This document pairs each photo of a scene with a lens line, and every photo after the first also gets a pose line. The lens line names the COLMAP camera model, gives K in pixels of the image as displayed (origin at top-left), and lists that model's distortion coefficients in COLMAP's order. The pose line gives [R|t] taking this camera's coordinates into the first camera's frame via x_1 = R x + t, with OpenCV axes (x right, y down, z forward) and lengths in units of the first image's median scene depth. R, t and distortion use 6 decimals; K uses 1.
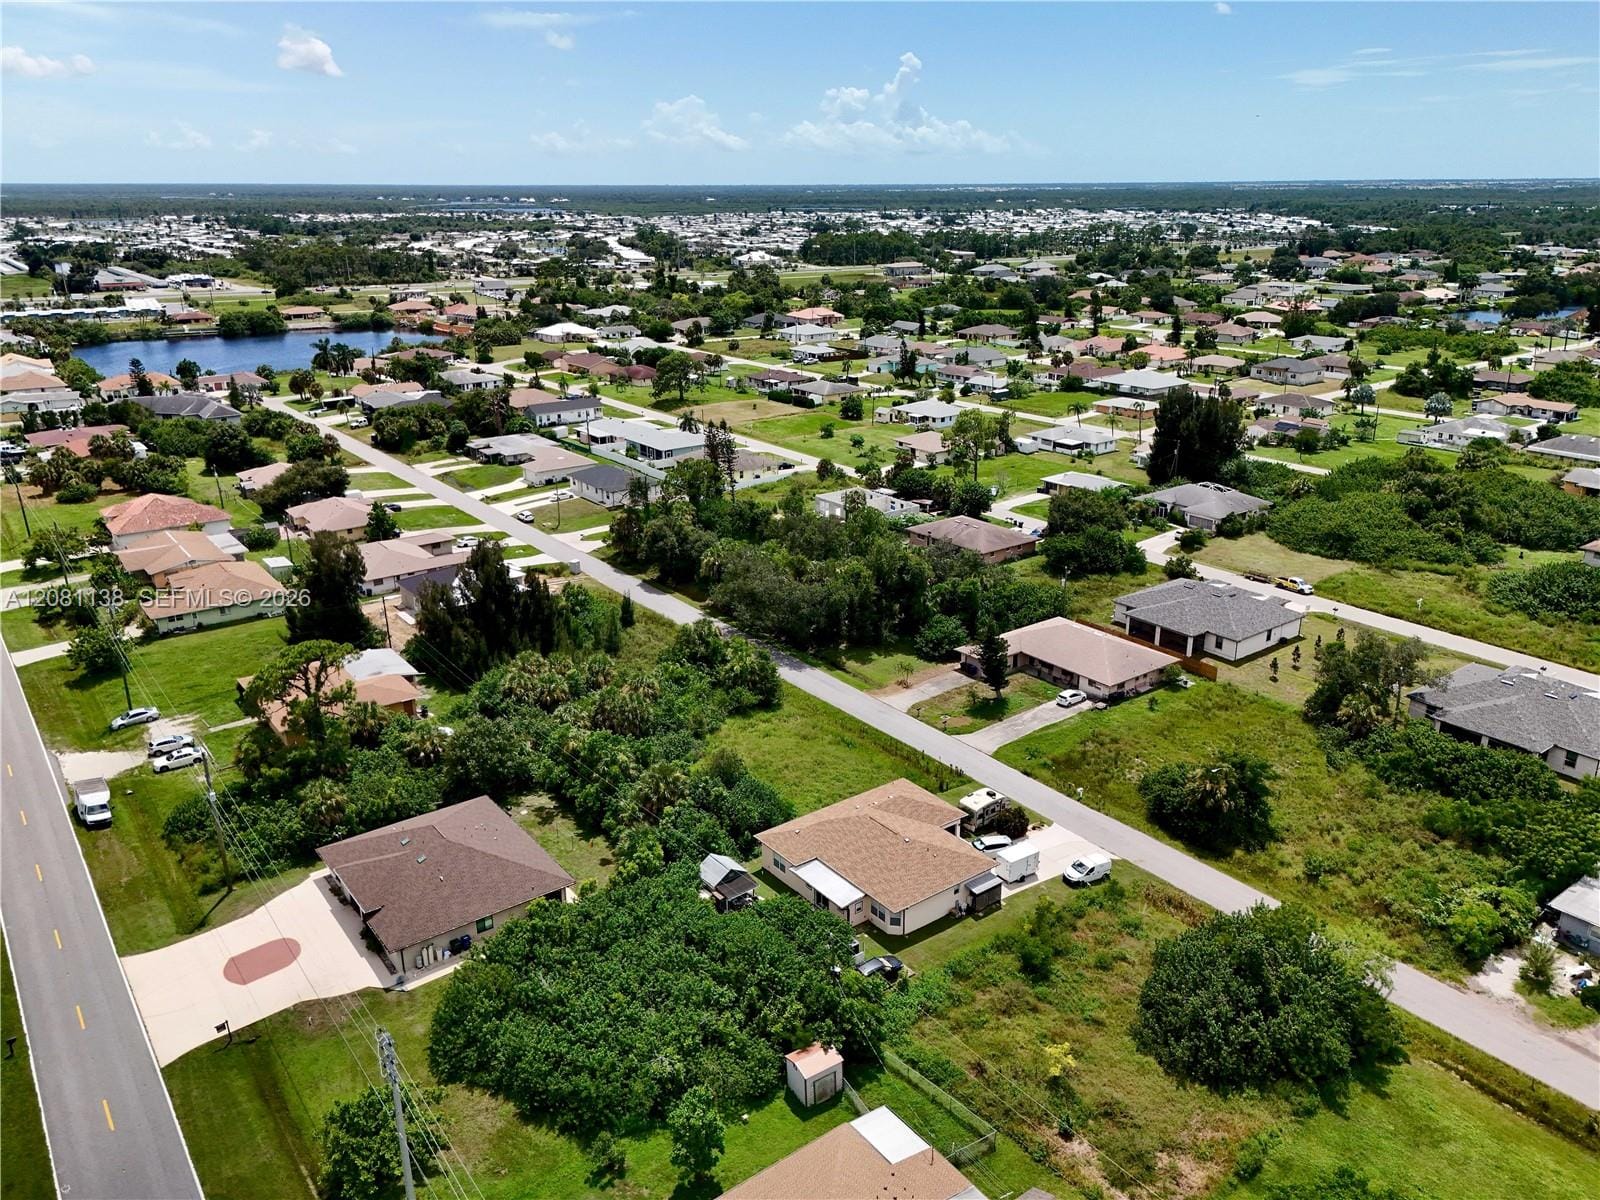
lens RADIAL K [[1173.3, 0, 804.1], [0, 1173.3, 599.3], [0, 0, 1]] dist [0.064289, -0.061013]
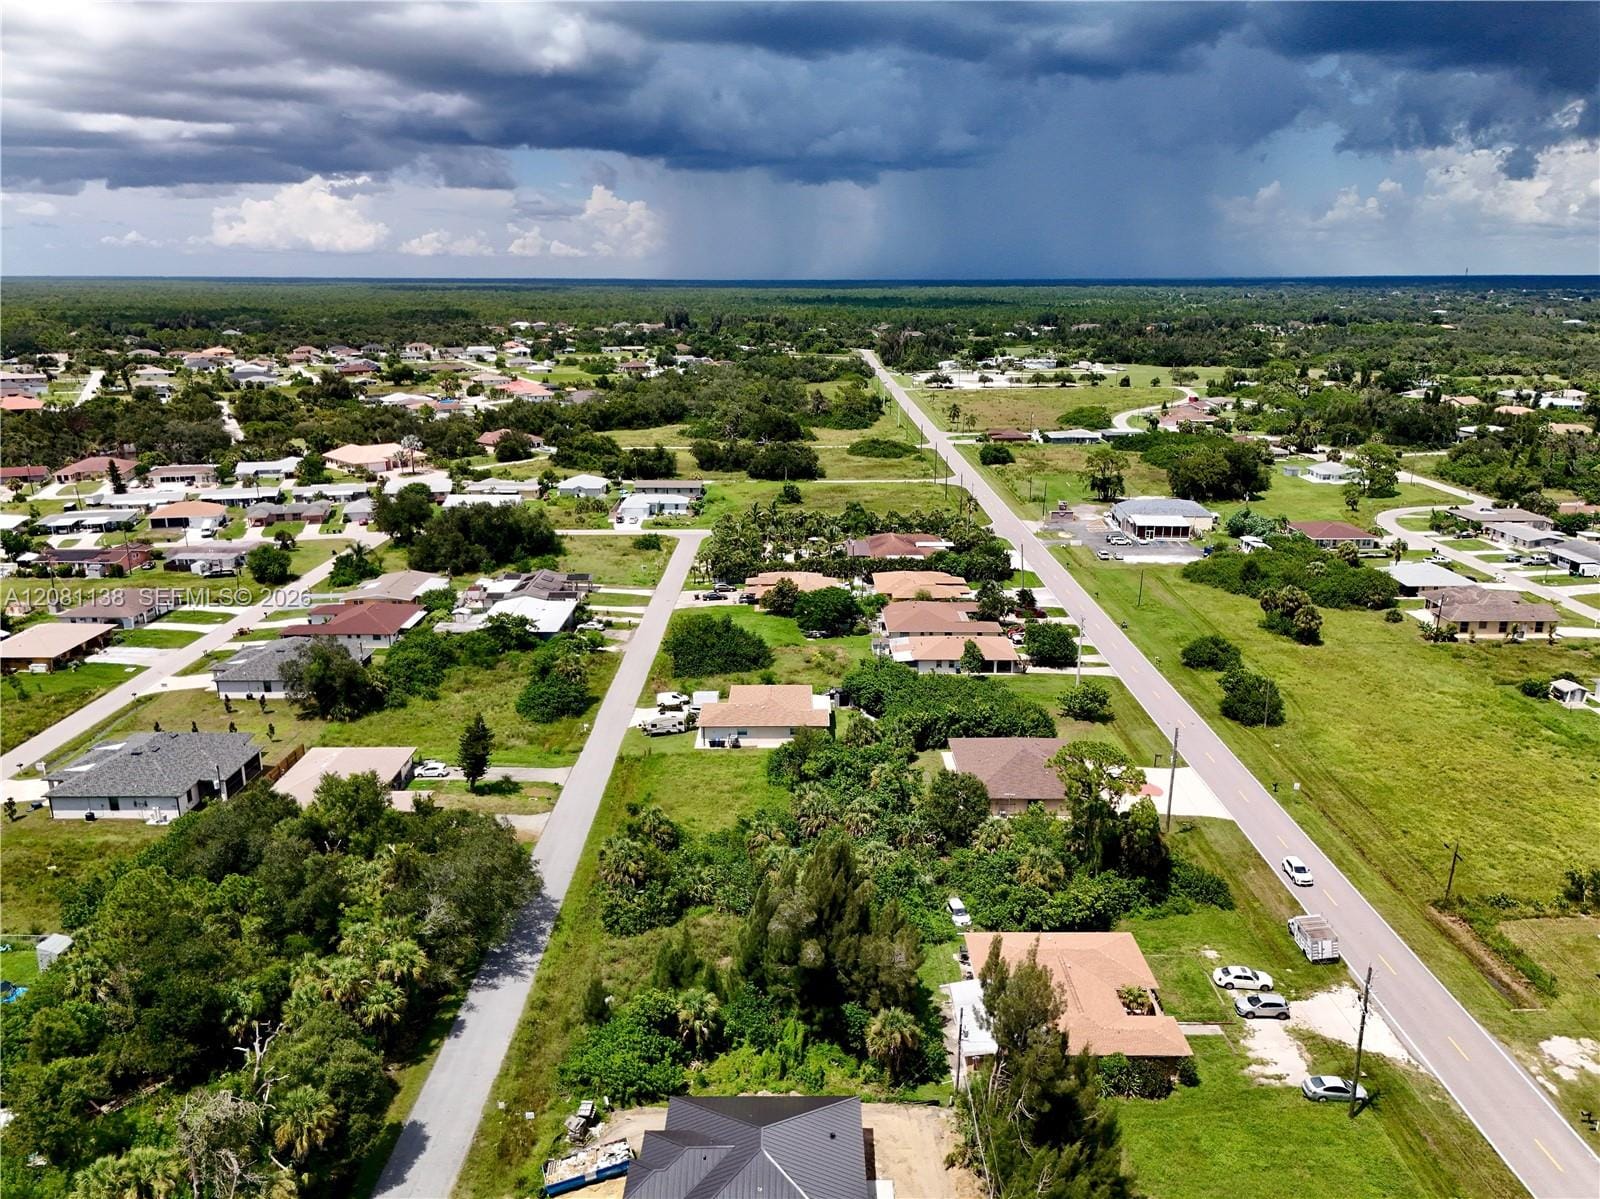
lens RADIAL K [[1188.3, 0, 801.9], [0, 1188.3, 590.8], [0, 0, 1]] dist [0.067594, -0.066595]
pose [[-0.795416, -0.151341, 0.586864, -0.473521], [0.204319, 0.844674, 0.494752, -0.378218], [-0.570585, 0.513441, -0.640946, 1.020750]]
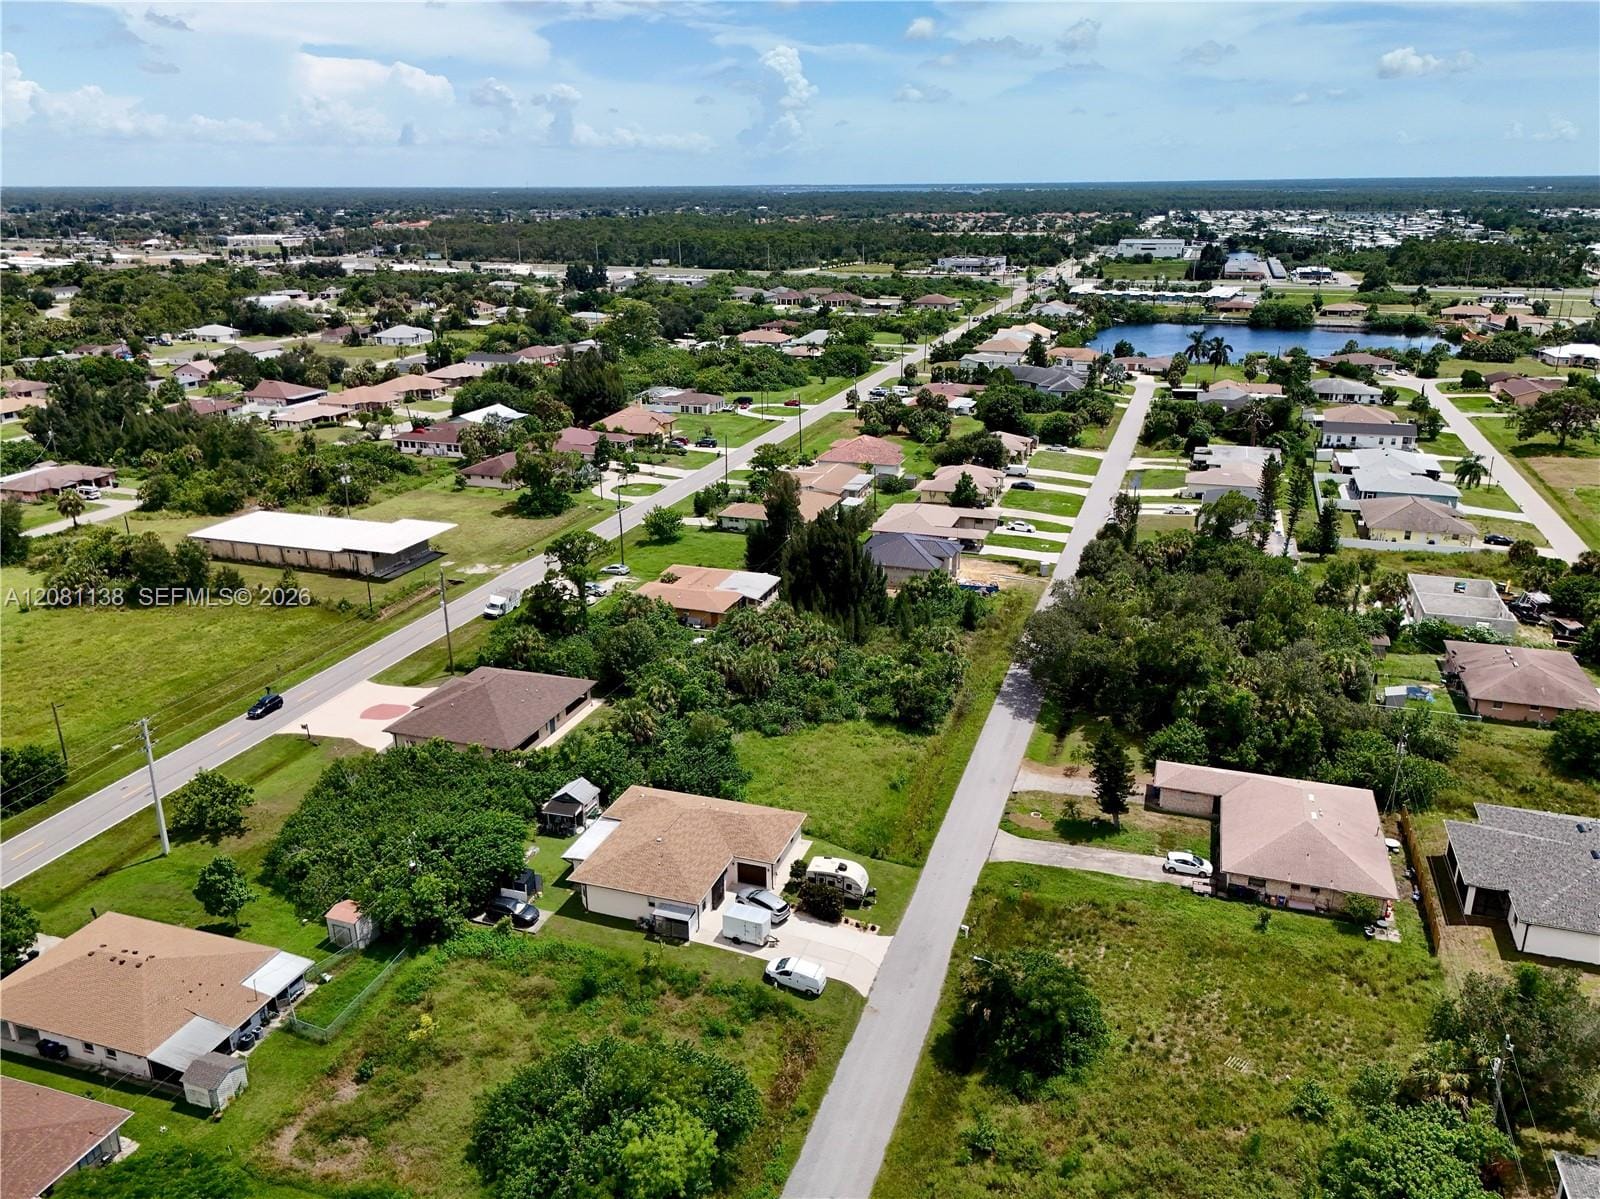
lens RADIAL K [[1188.3, 0, 801.9], [0, 1188.3, 590.8], [0, 0, 1]] dist [0.067594, -0.066595]
pose [[0.557420, 0.265967, -0.786476, 0.458957], [-0.270179, 0.953846, 0.131075, -0.082615], [0.785039, 0.139425, 0.603552, 0.234457]]
